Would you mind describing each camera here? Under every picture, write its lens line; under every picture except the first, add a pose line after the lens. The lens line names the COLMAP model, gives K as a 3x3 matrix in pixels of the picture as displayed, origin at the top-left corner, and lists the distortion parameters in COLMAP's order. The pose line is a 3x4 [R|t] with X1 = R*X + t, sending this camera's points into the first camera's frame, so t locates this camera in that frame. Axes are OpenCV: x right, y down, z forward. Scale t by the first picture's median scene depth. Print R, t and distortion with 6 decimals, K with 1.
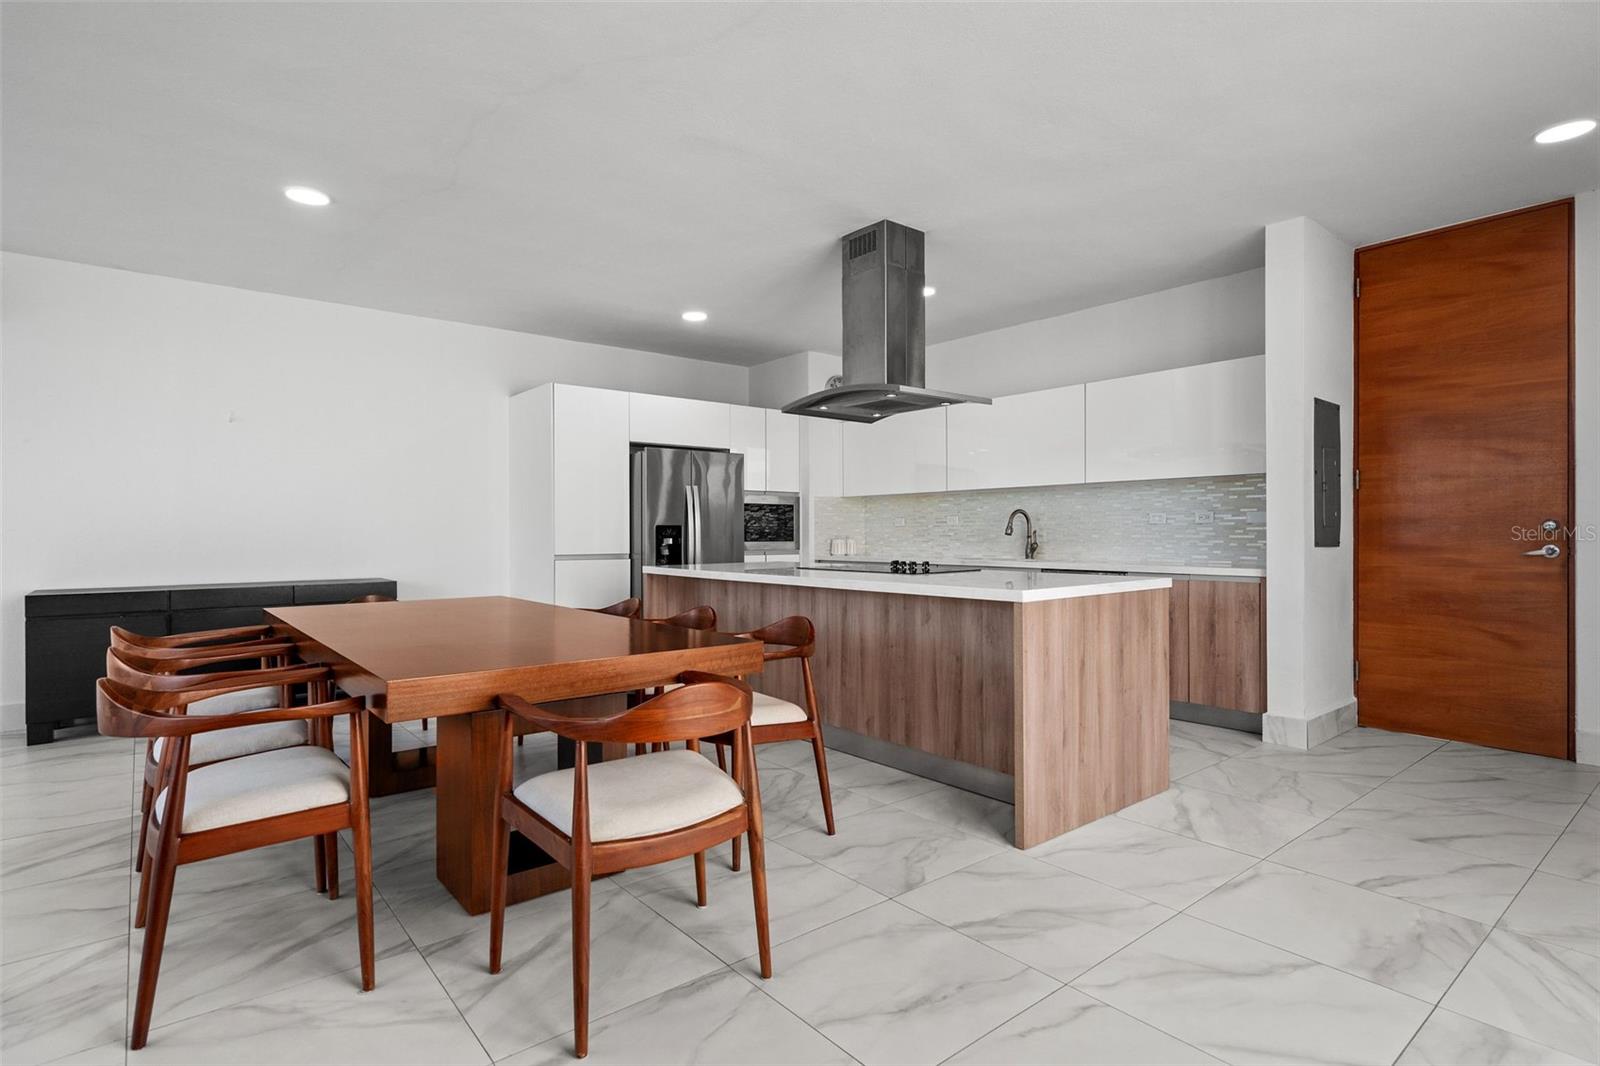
lens RADIAL K [[803.9, 0, 800.0], [0, 803.9, 533.0], [0, 0, 1]] dist [-0.004437, -0.000333]
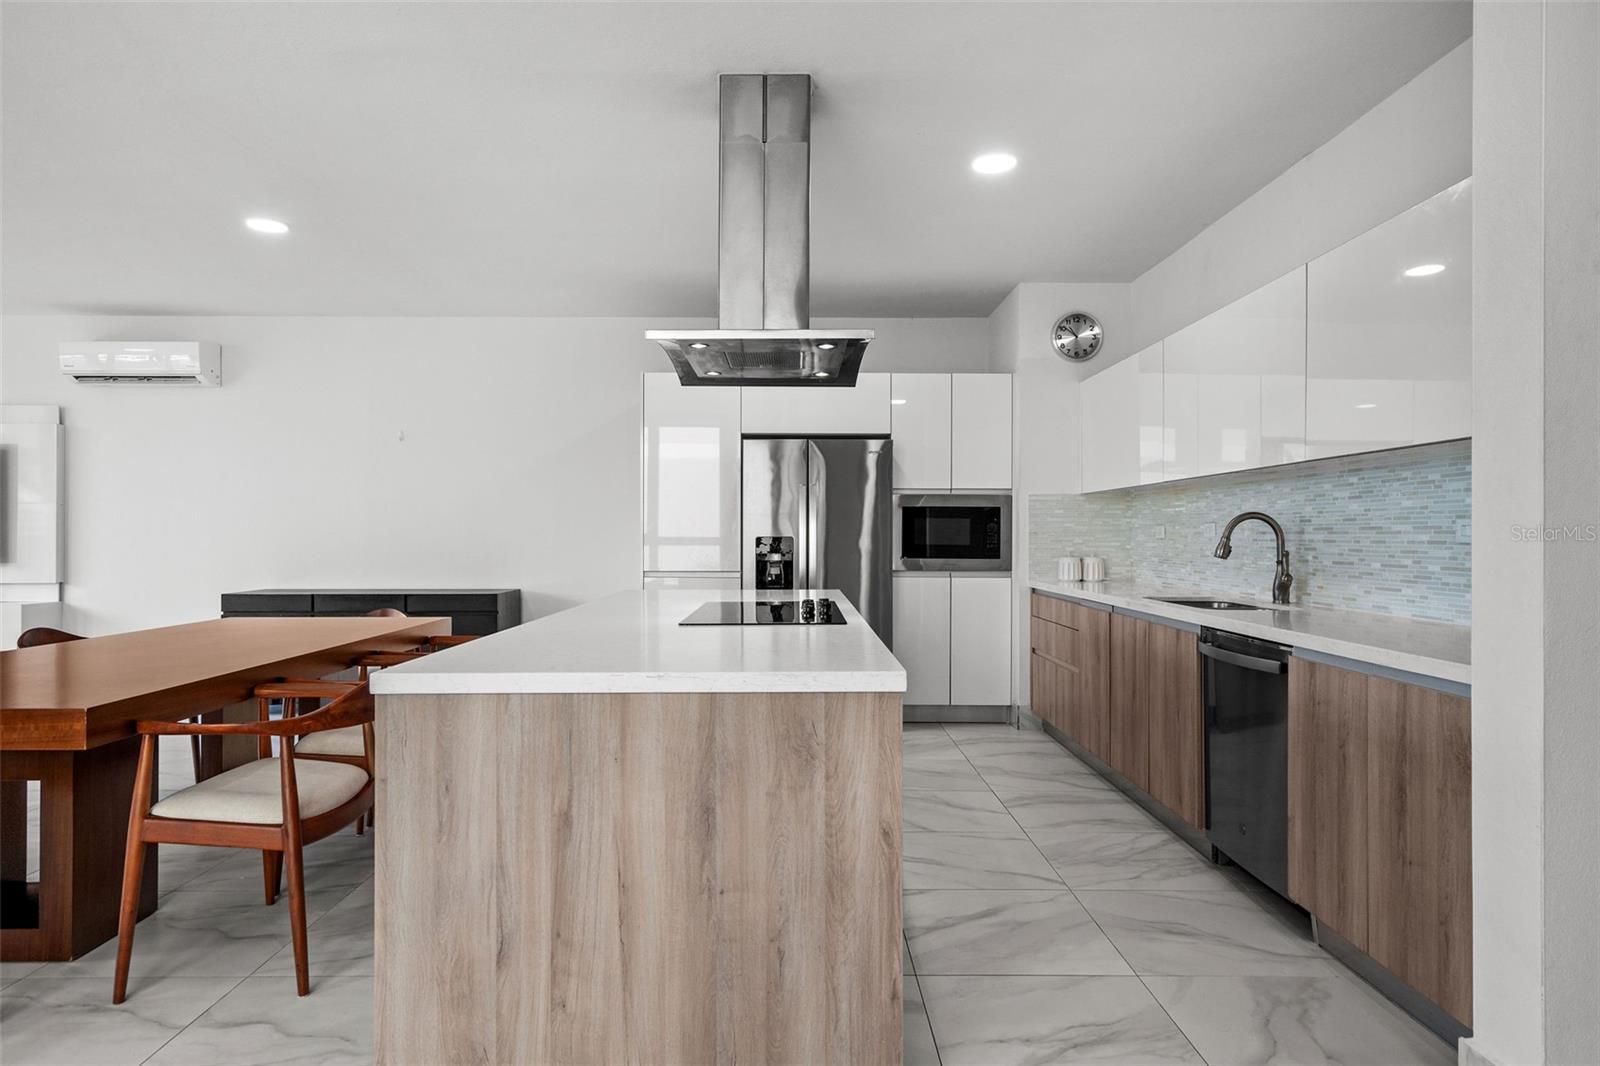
lens RADIAL K [[925.0, 0, 800.0], [0, 925.0, 533.0], [0, 0, 1]] dist [0.005654, 0.001696]
pose [[0.776807, 0.003617, -0.629728, 0.768920], [-0.004711, 0.999989, -0.000067, -0.024212], [0.629721, 0.003019, 0.776815, 0.561493]]
